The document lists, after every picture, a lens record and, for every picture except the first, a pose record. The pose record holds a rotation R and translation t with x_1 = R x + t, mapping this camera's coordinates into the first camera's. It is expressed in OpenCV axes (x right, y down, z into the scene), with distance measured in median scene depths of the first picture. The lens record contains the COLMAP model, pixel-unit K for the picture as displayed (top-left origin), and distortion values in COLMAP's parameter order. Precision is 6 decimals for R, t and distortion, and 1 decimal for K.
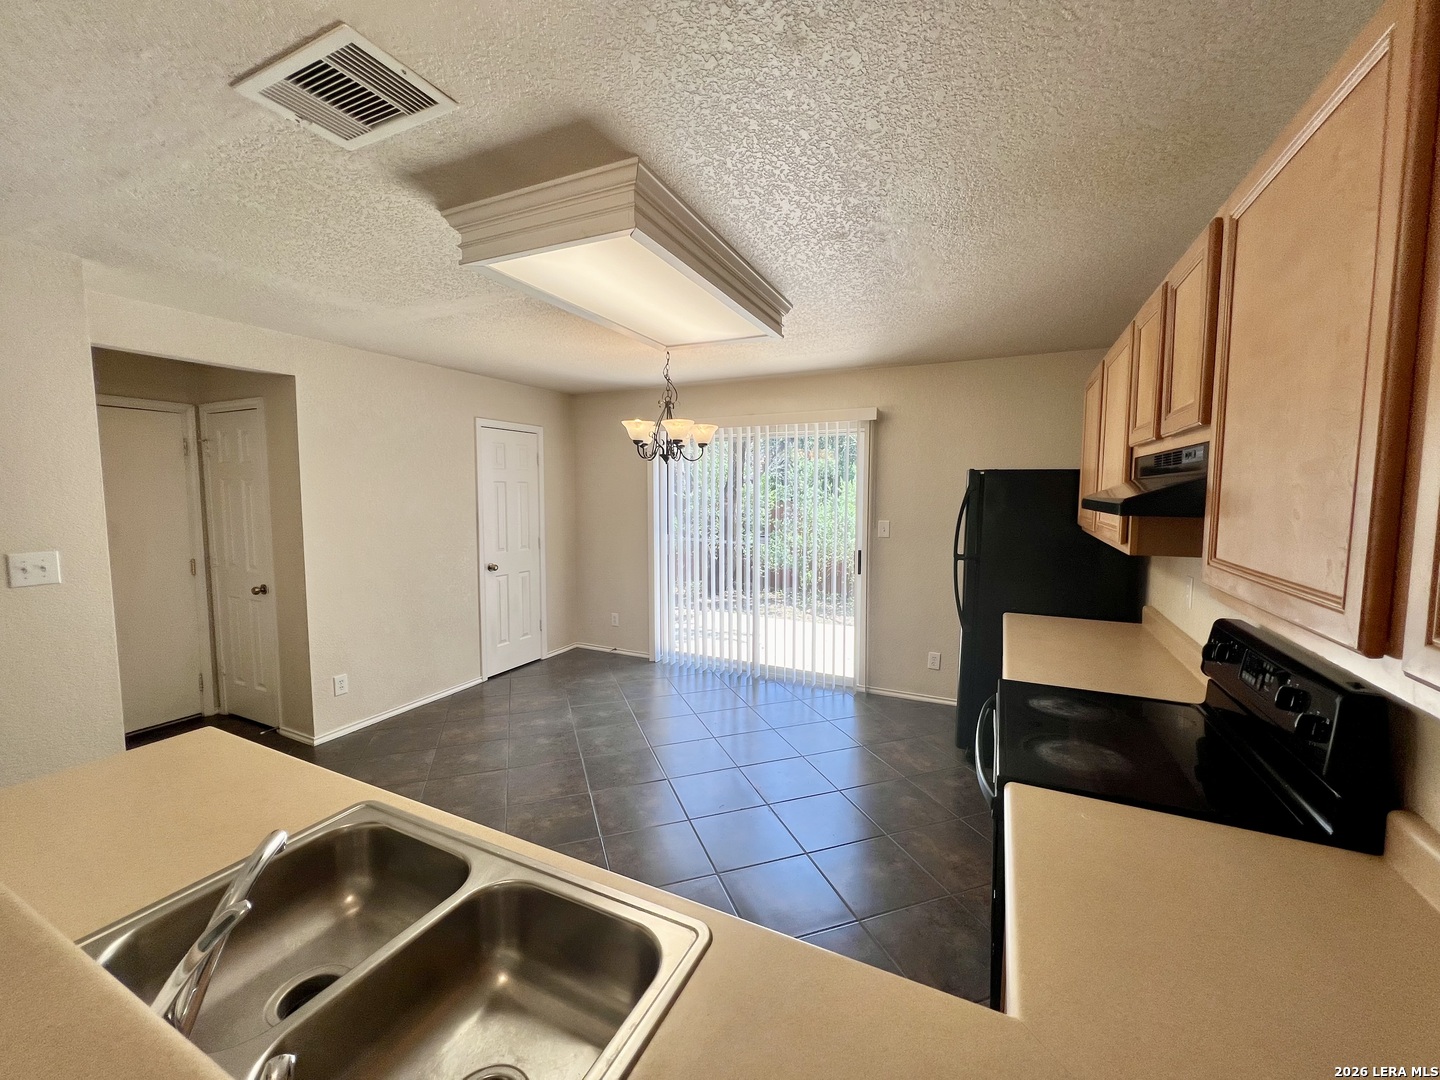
lens RADIAL K [[575.7, 0, 720.0], [0, 575.7, 540.0], [0, 0, 1]] dist [0.000638, -0.000129]
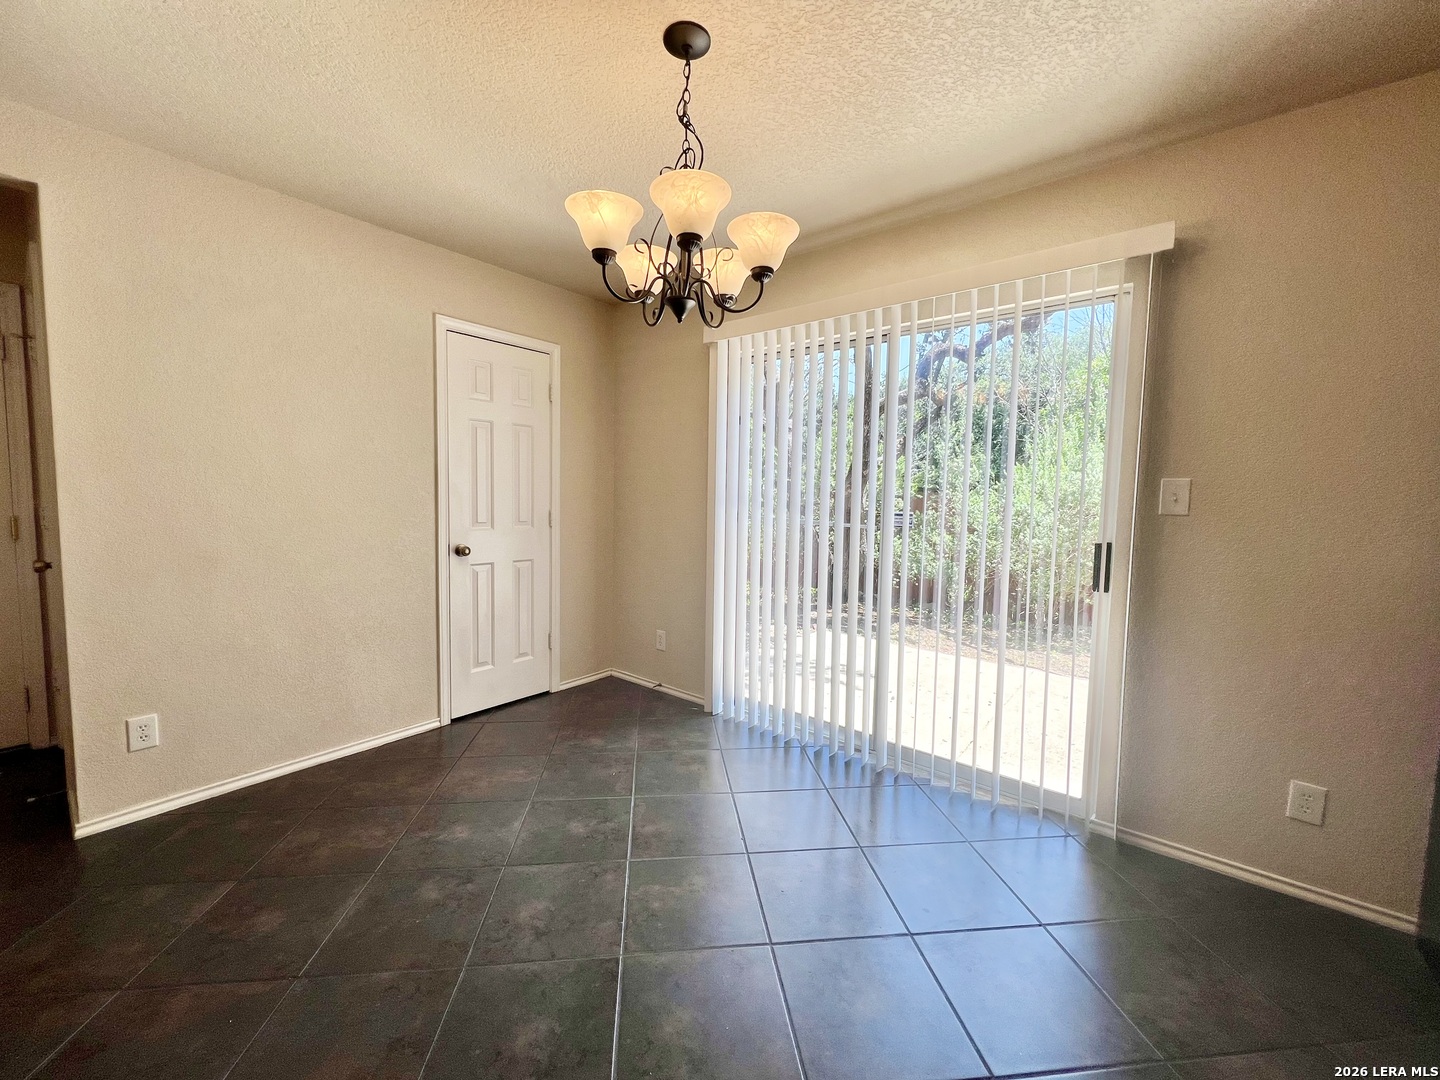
lens RADIAL K [[575.7, 0, 720.0], [0, 575.7, 540.0], [0, 0, 1]] dist [0.000638, -0.000129]
pose [[0.973943, 0.031377, -0.224613, 0.031296], [-0.033762, 0.999407, -0.006788, 0.029443], [0.224267, 0.014194, 0.974424, 0.419361]]
